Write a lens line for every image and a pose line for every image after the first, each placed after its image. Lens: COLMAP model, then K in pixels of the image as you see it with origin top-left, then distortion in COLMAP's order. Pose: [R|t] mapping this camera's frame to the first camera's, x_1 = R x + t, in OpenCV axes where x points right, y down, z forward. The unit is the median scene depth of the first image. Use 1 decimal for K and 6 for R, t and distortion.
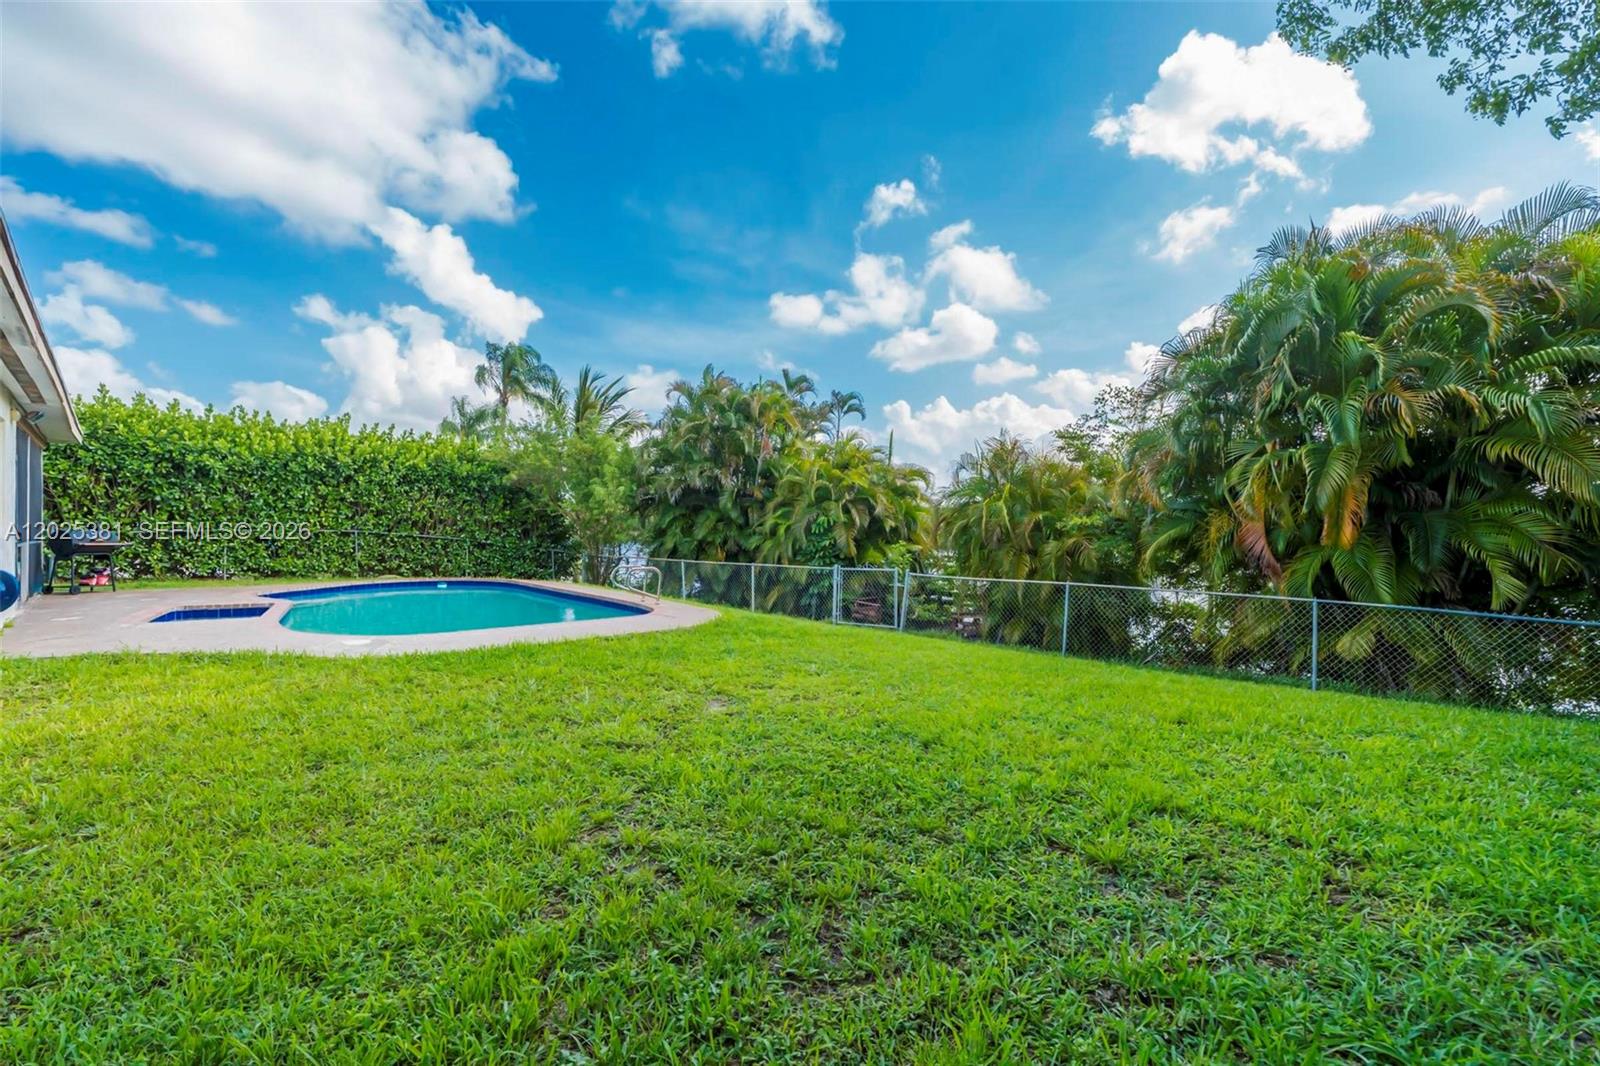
lens RADIAL K [[730.9, 0, 783.1], [0, 730.9, 526.9], [0, 0, 1]] dist [0.044035, -0.007147]
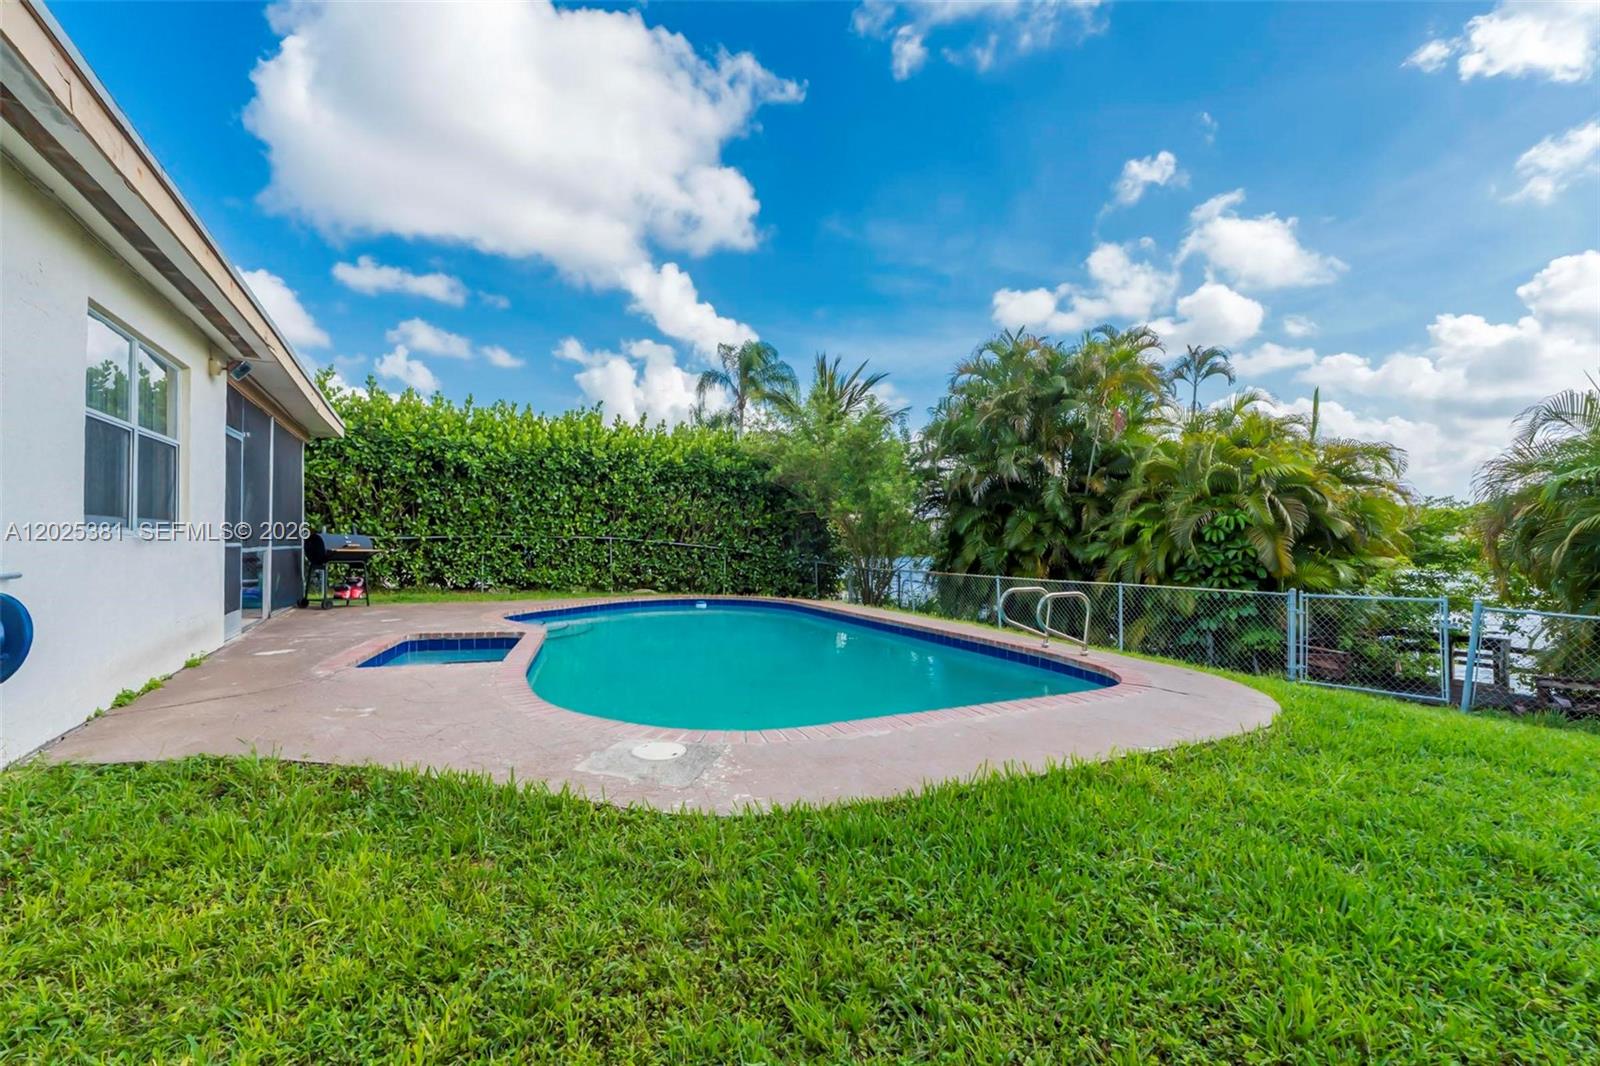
lens RADIAL K [[730.9, 0, 783.1], [0, 730.9, 526.9], [0, 0, 1]] dist [0.044035, -0.007147]
pose [[0.961483, -0.007052, -0.274773, -0.147050], [0.001488, 0.999790, -0.020455, 0.010541], [0.274860, 0.019258, 0.961291, 0.232309]]
